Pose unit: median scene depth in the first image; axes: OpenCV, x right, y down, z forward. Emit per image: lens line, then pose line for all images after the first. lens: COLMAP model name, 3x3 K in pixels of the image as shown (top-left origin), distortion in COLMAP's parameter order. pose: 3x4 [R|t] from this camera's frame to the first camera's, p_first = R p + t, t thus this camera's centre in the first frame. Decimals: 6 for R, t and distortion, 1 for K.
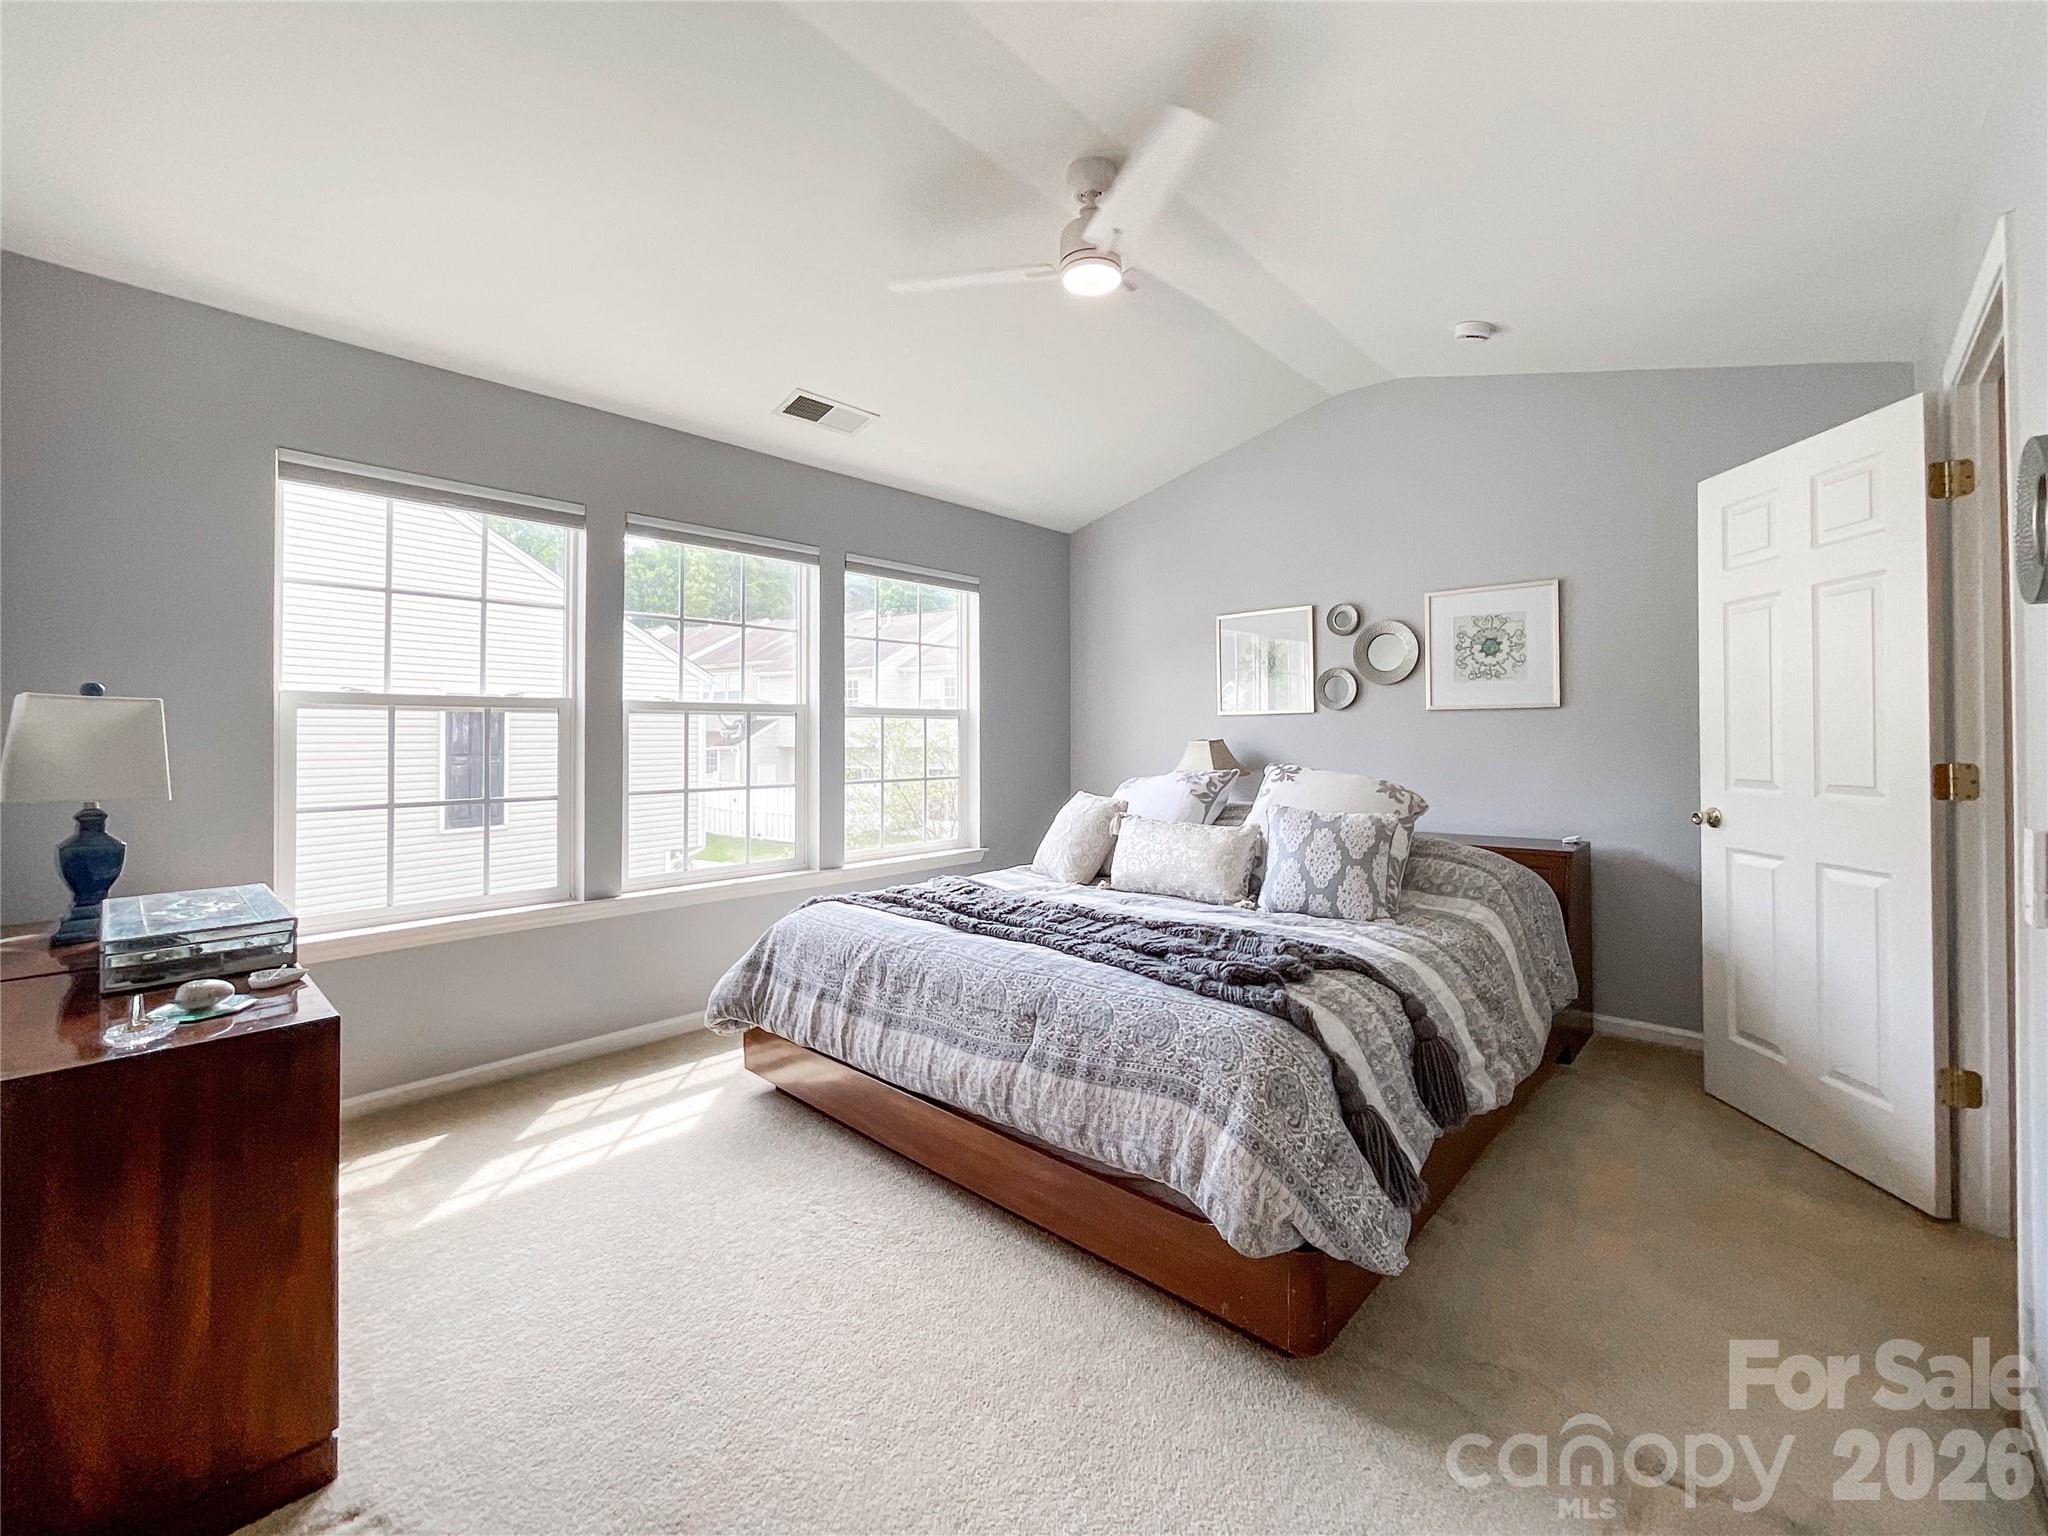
lens RADIAL K [[855.5, 0, 1043.2], [0, 855.5, 732.6], [0, 0, 1]] dist [-0.016435, -0.000175]
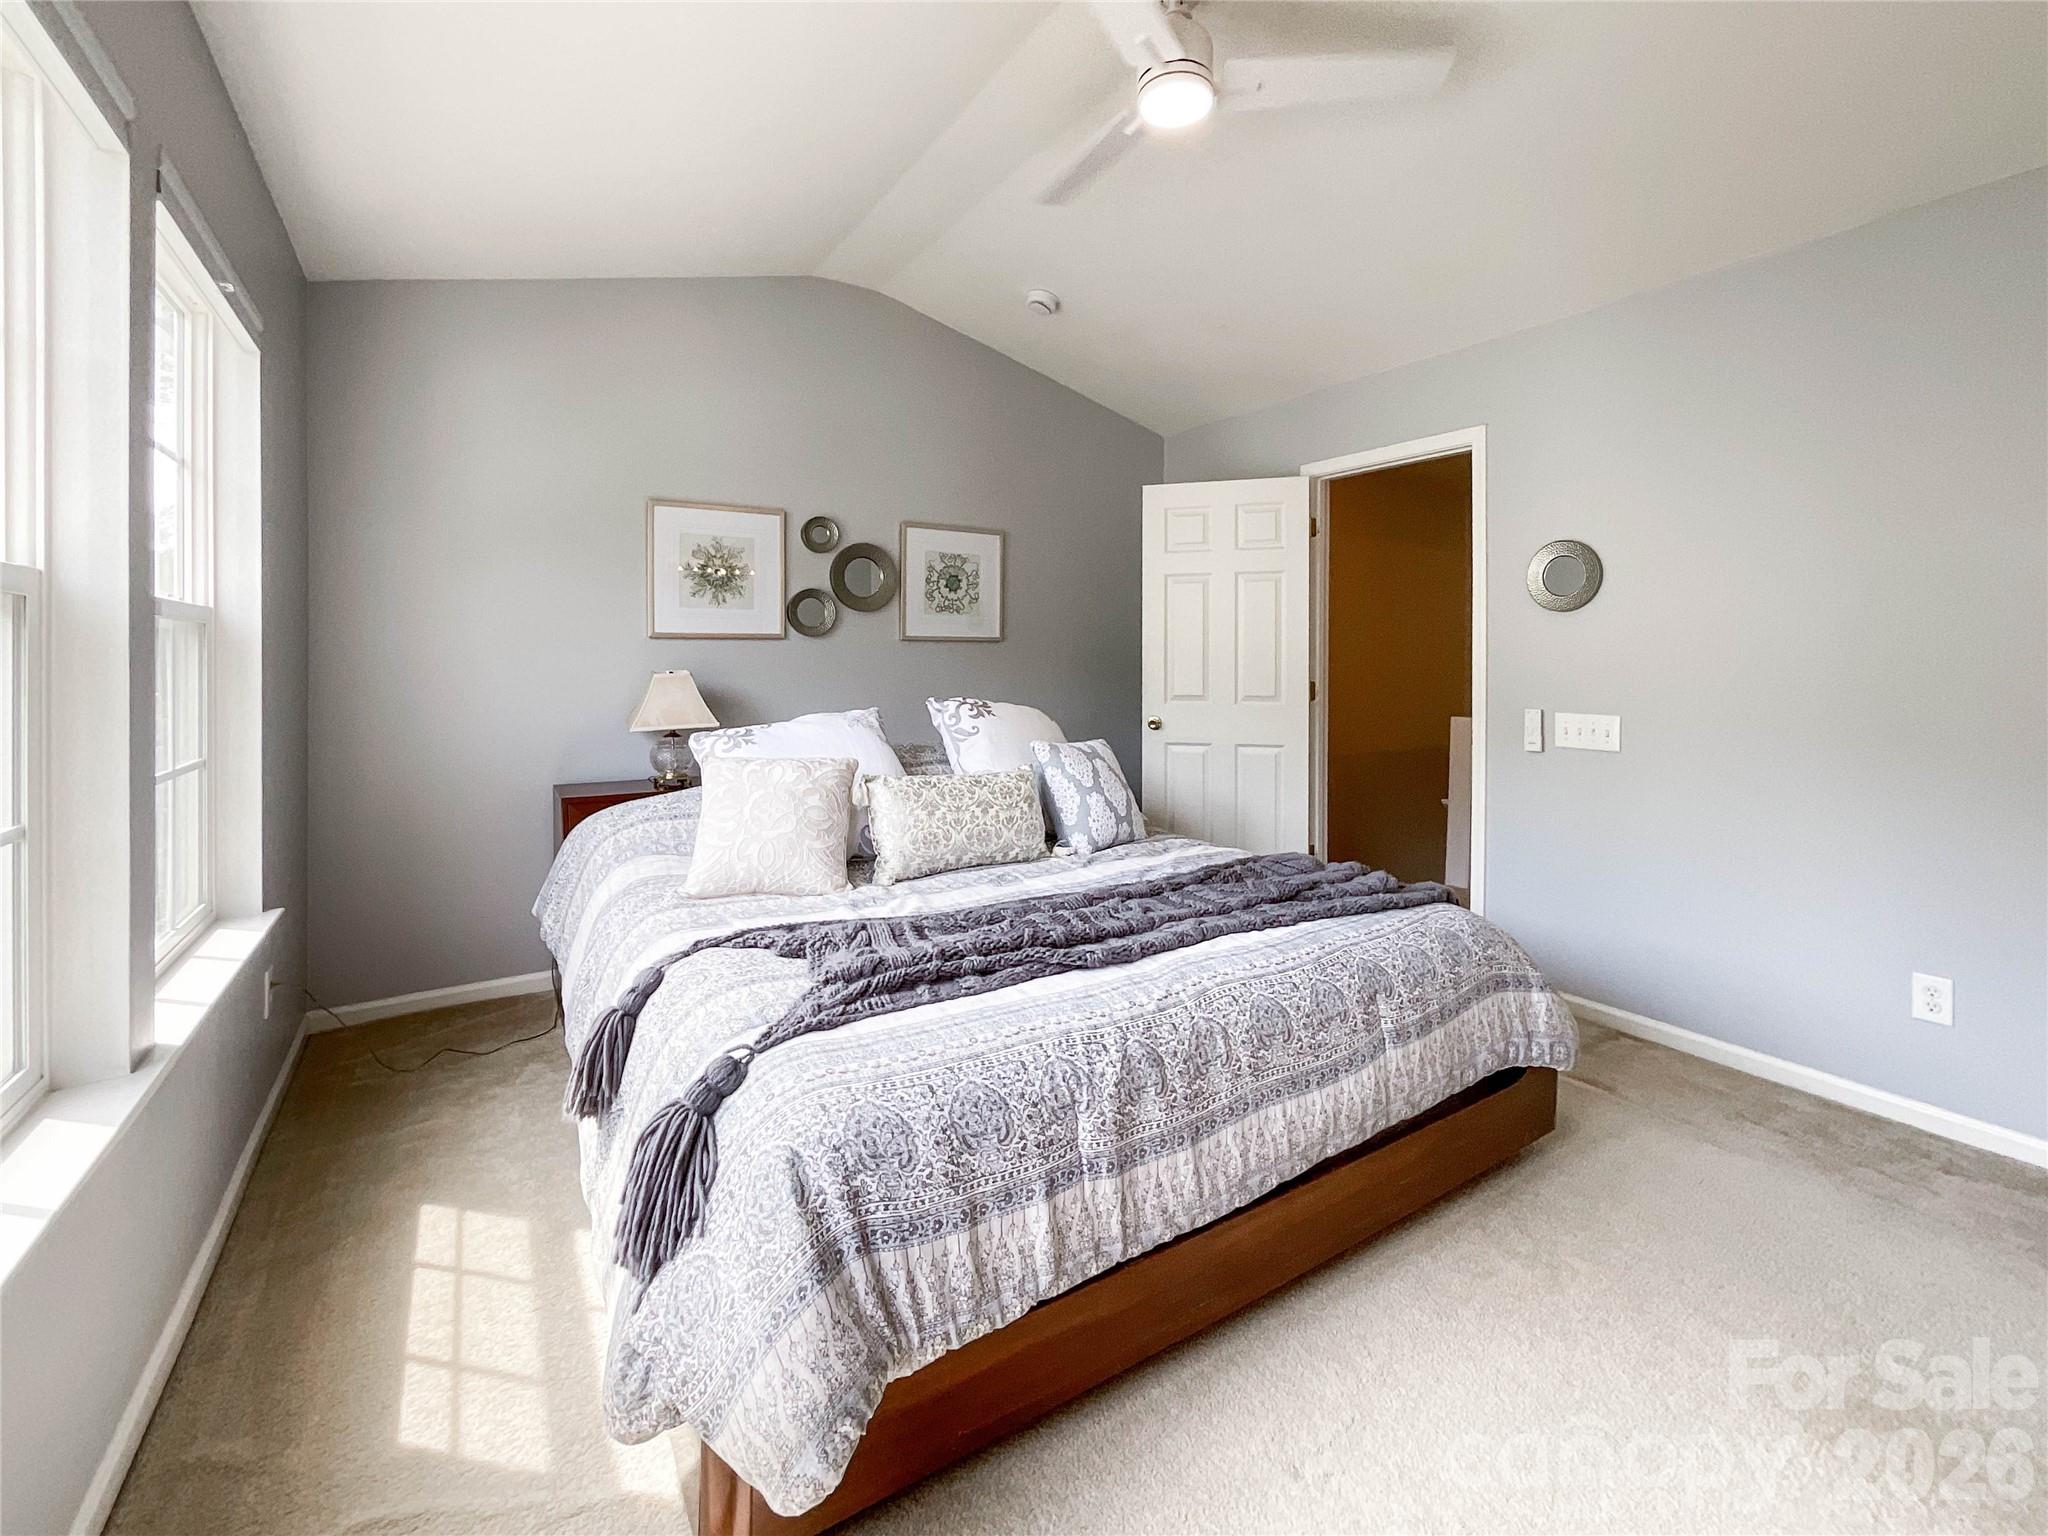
lens RADIAL K [[871.6, 0, 1041.1], [0, 871.6, 684.5], [0, 0, 1]] dist [-0.018498, -0.000109]
pose [[0.266268, -0.022629, 0.963633, -0.704784], [-0.005063, 0.999678, 0.024874, -0.000756], [-0.963886, -0.011502, 0.266068, 0.823189]]
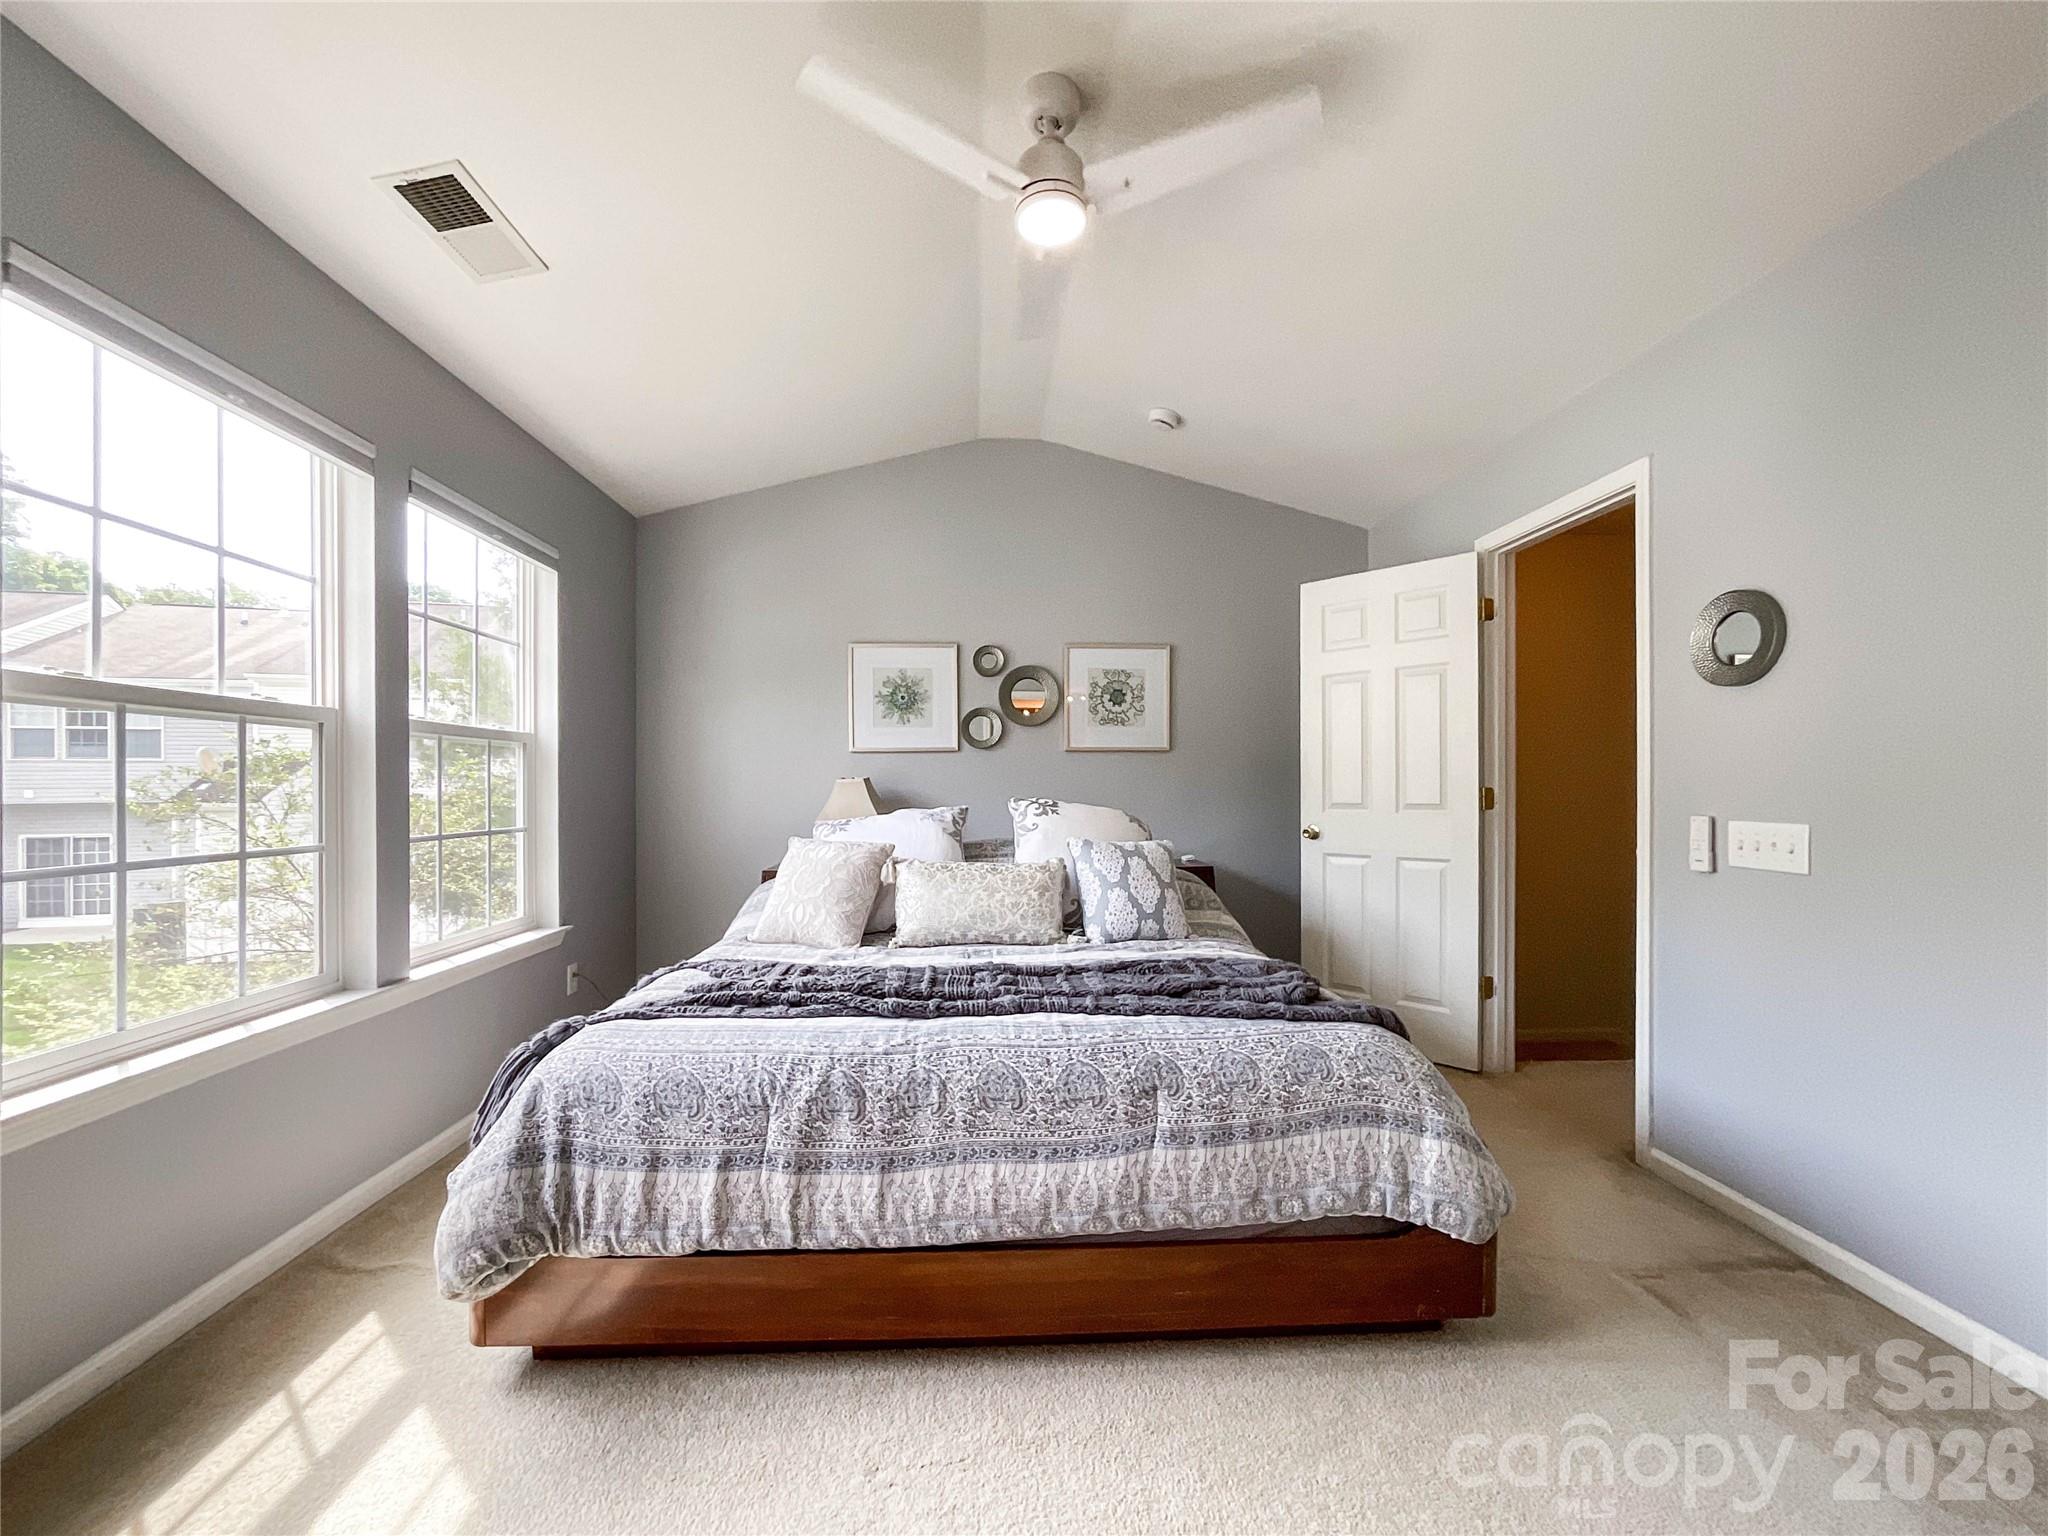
lens RADIAL K [[834.4, 0, 1028.2], [0, 834.4, 803.7], [0, 0, 1]] dist [-0.035952, 0.018885]
pose [[0.706947, -0.014242, 0.707123, -0.499958], [-0.001400, 0.999767, 0.021536, 0.027204], [-0.707266, -0.016215, 0.706762, 0.390116]]
